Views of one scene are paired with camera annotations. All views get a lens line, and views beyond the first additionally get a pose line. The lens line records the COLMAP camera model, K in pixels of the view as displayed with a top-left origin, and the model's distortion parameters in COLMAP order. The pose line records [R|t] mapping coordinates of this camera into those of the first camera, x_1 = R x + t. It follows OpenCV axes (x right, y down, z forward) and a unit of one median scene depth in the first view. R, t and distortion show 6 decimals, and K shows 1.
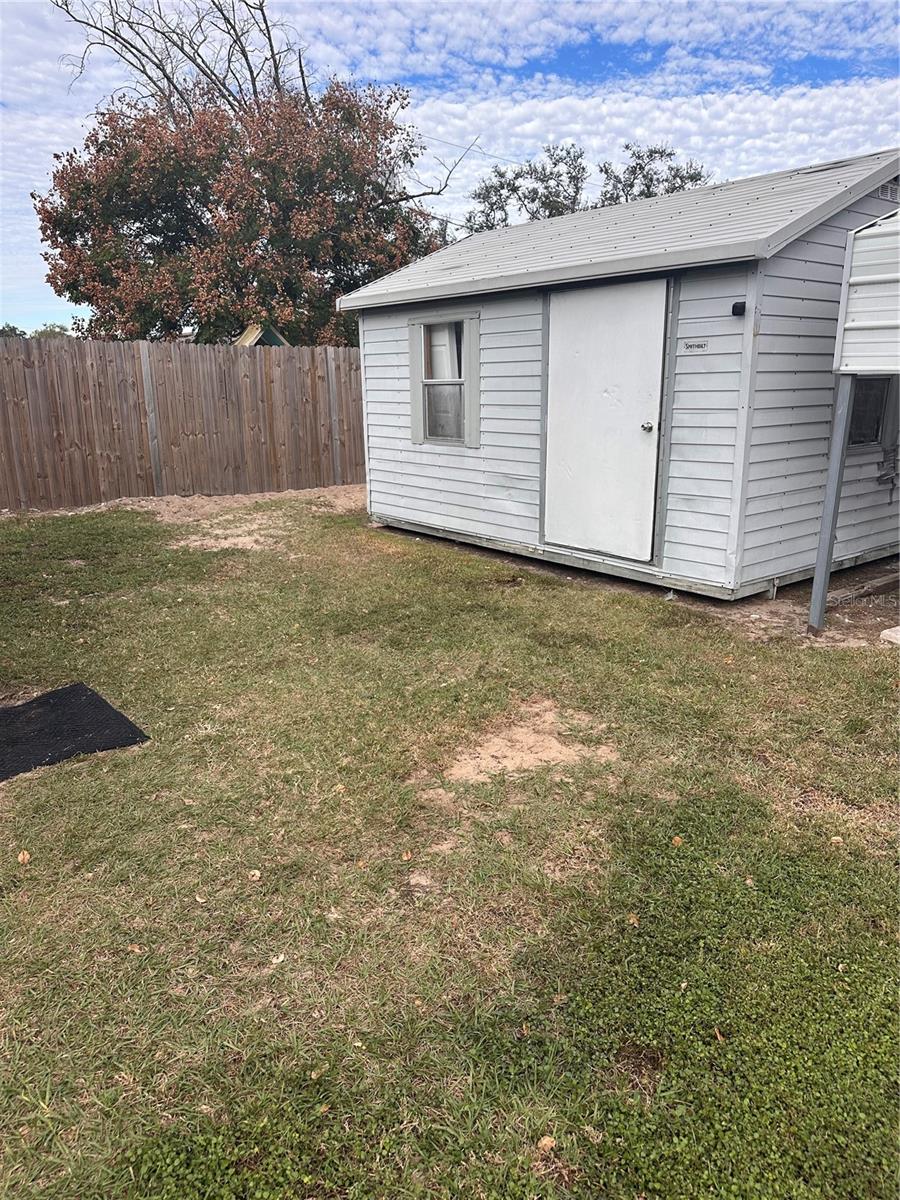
lens RADIAL K [[844.2, 0, 466.1], [0, 844.2, 598.3], [0, 0, 1]] dist [0.092551, -0.155372]
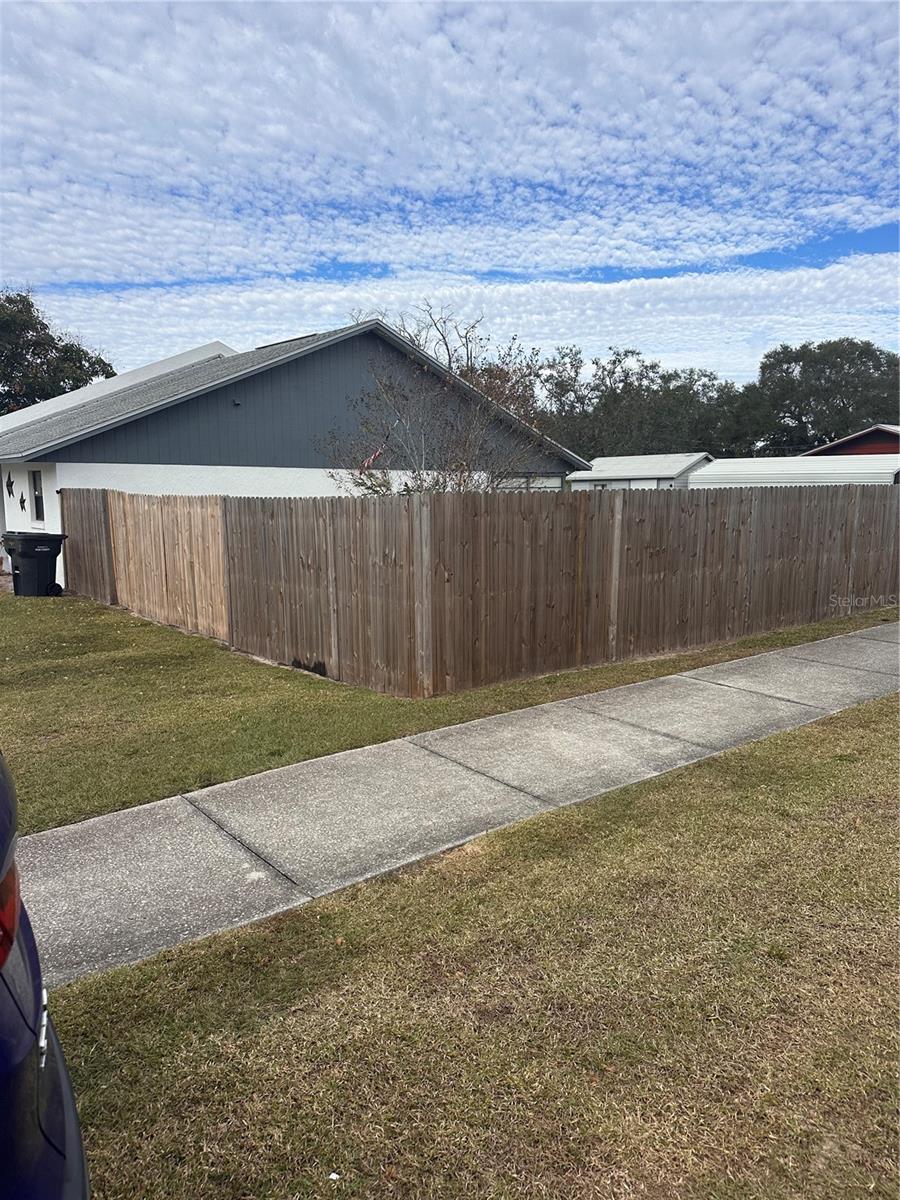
lens RADIAL K [[844.2, 0, 466.1], [0, 844.2, 598.3], [0, 0, 1]] dist [0.092551, -0.155372]
pose [[0.999411, -0.005992, 0.033802, -0.536625], [0.010325, 0.991524, -0.129511, 0.483803], [-0.032739, 0.129783, 0.991002, -1.929514]]
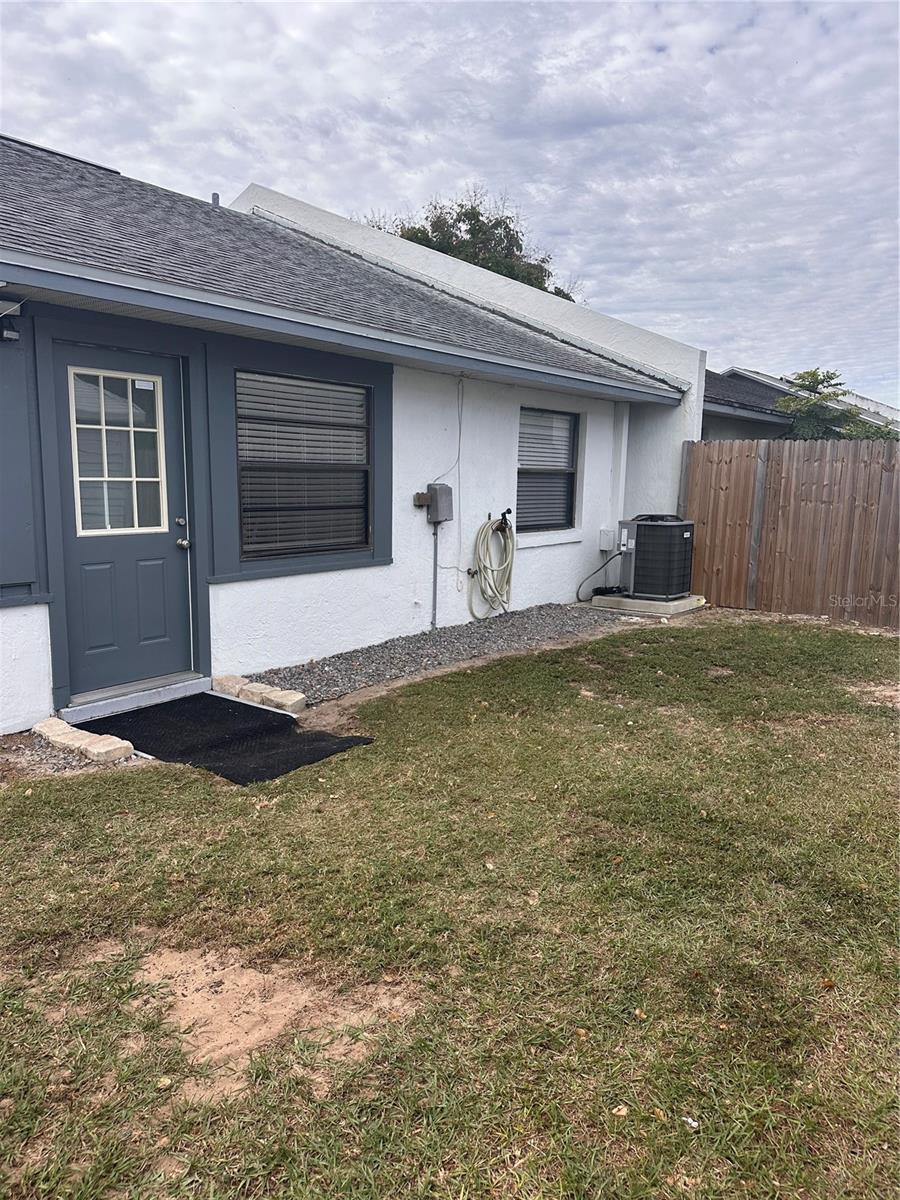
lens RADIAL K [[852.7, 0, 450.0], [0, 852.7, 600.0], [0, 0, 1]] dist [0.014508, -0.031570]
pose [[0.237534, 0.163122, -0.957585, 0.201255], [-0.277432, 0.956130, 0.094056, -0.068939], [0.930919, 0.243323, 0.272368, 0.253292]]
